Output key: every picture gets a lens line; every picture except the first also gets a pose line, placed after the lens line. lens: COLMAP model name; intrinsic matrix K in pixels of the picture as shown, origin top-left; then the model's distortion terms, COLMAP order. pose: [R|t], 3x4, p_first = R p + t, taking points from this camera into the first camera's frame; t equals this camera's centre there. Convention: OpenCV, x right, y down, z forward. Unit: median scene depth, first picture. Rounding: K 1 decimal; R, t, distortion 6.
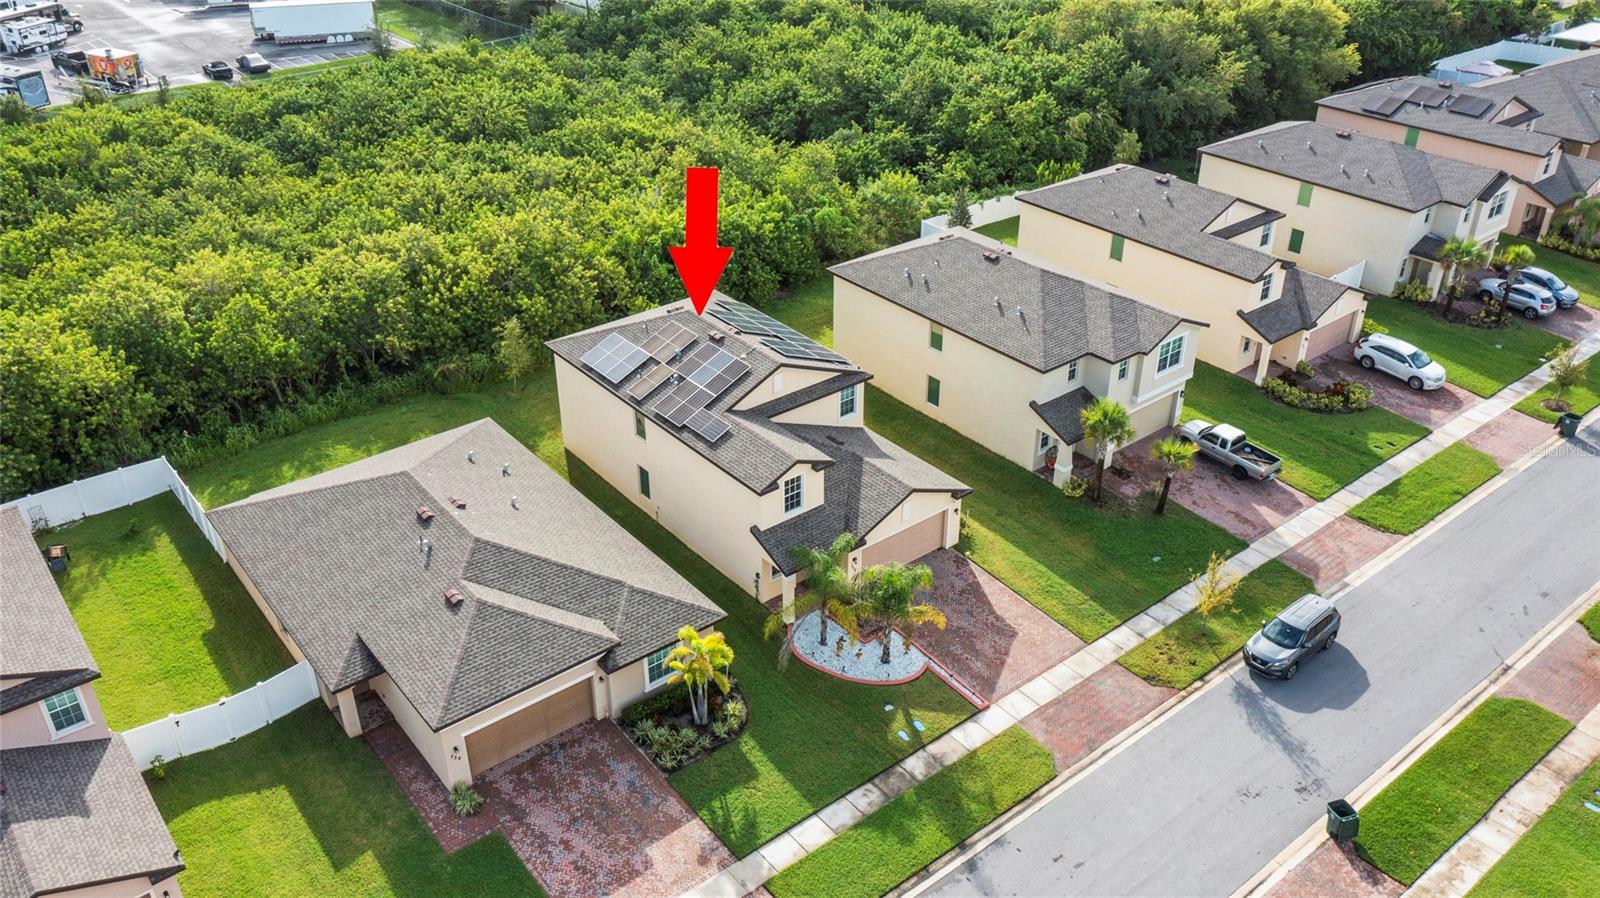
lens RADIAL K [[1270.9, 0, 794.5], [0, 1270.9, 450.9], [0, 0, 1]] dist [-0.006742, 0.004889]
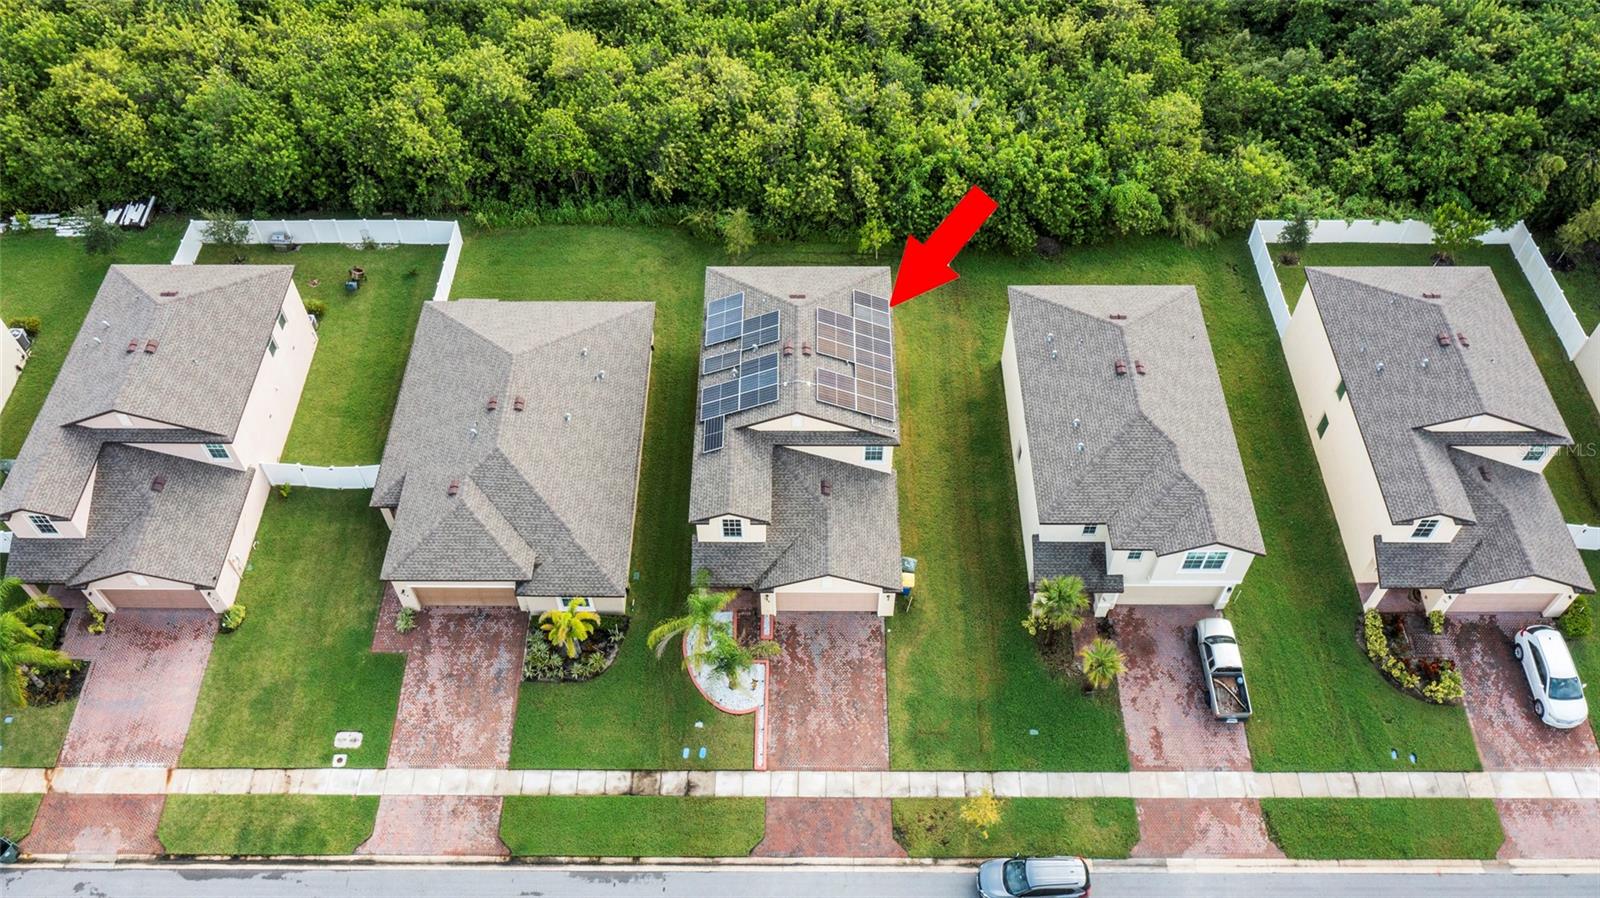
lens RADIAL K [[1270.9, 0, 803.1], [0, 1270.9, 446.8], [0, 0, 1]] dist [-0.006742, 0.004889]
pose [[0.778239, 0.495418, -0.385883, 0.435984], [-0.323102, 0.842814, 0.430429, -0.521201], [0.538470, -0.210297, 0.815981, 0.083411]]
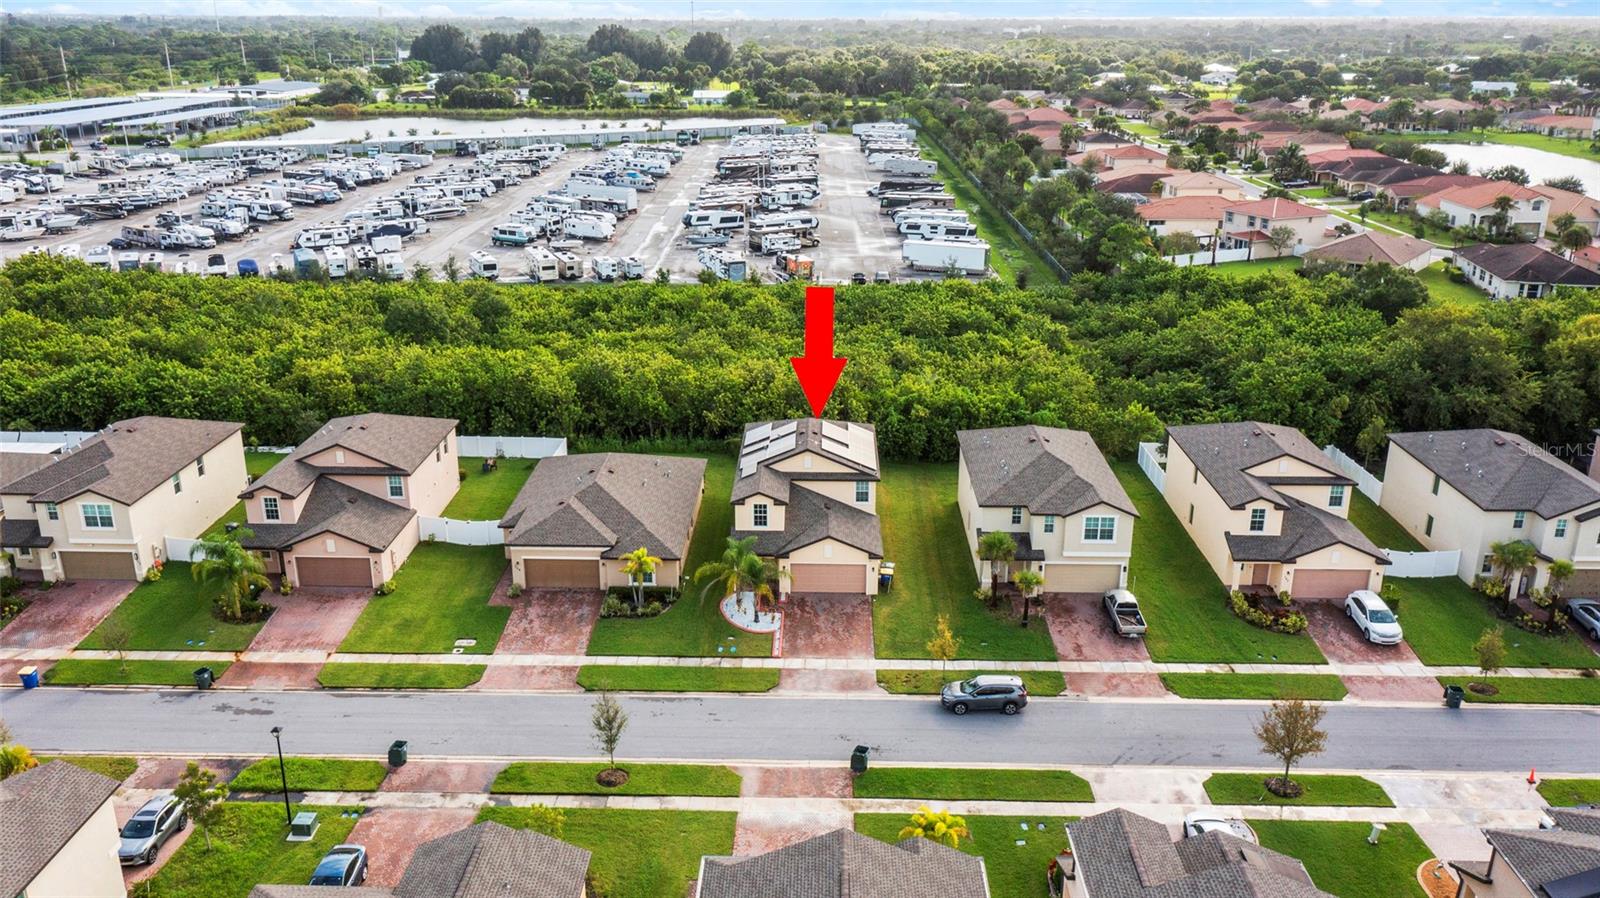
lens RADIAL K [[1270.9, 0, 801.9], [0, 1270.9, 452.3], [0, 0, 1]] dist [-0.006742, 0.004889]
pose [[0.767822, 0.215559, -0.603311, 0.950473], [-0.333518, 0.938521, -0.089134, 0.080688], [0.547006, 0.269654, 0.792509, -0.280936]]
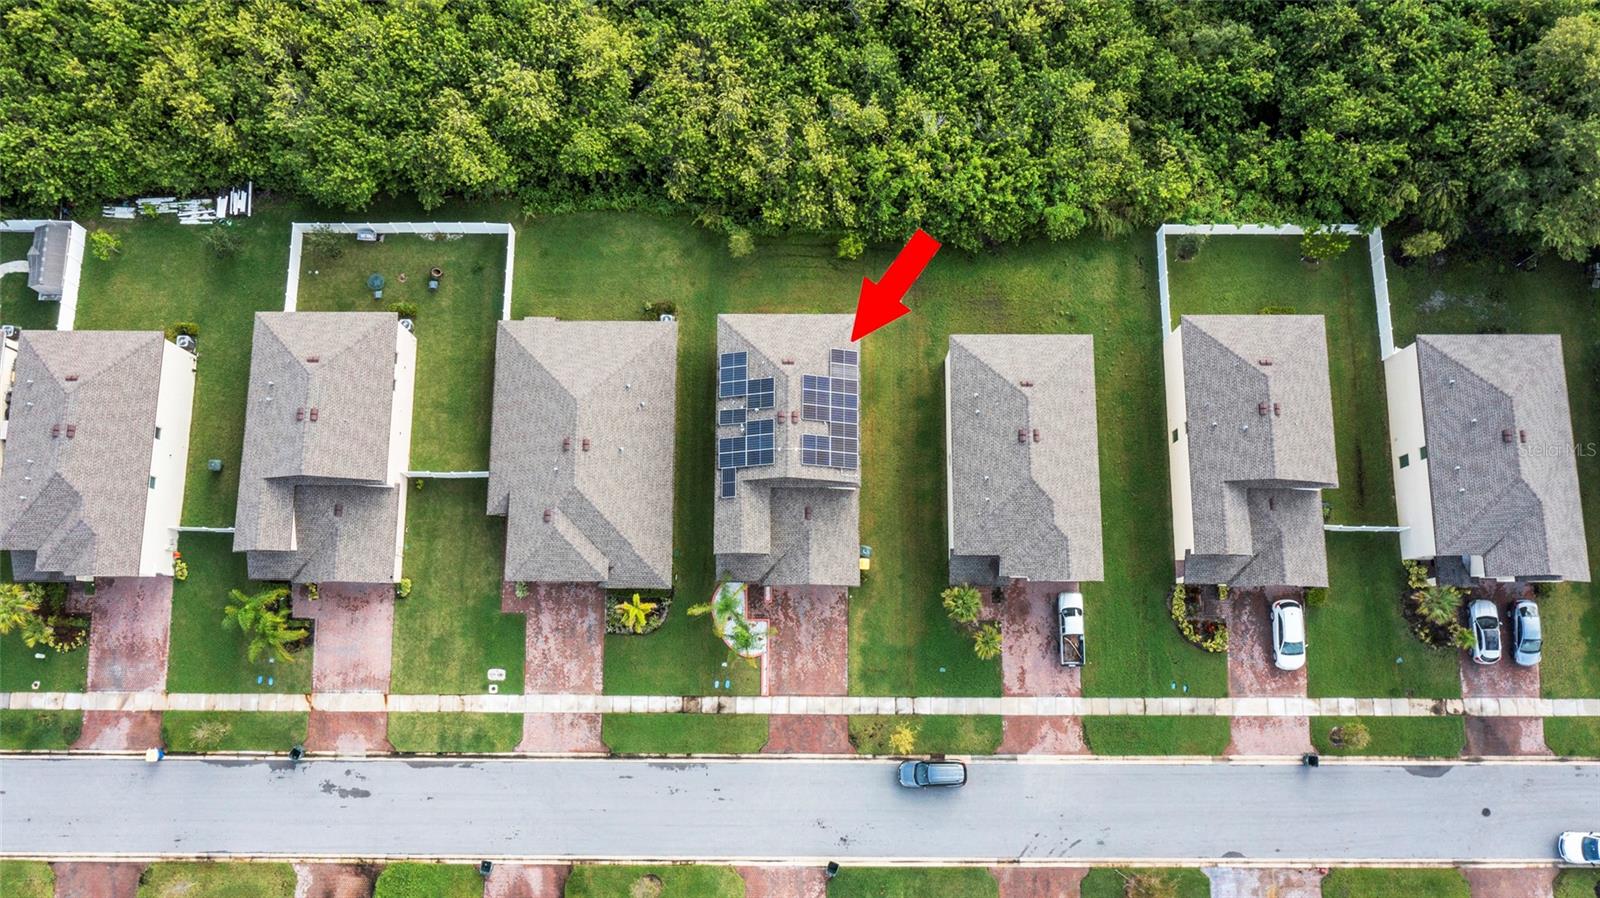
lens RADIAL K [[1270.9, 0, 802.6], [0, 1270.9, 443.9], [0, 0, 1]] dist [-0.006742, 0.004889]
pose [[0.778186, 0.616309, -0.120791, 0.167092], [-0.324578, 0.559325, 0.762761, -1.289479], [0.537658, -0.554364, 0.635299, 0.030578]]
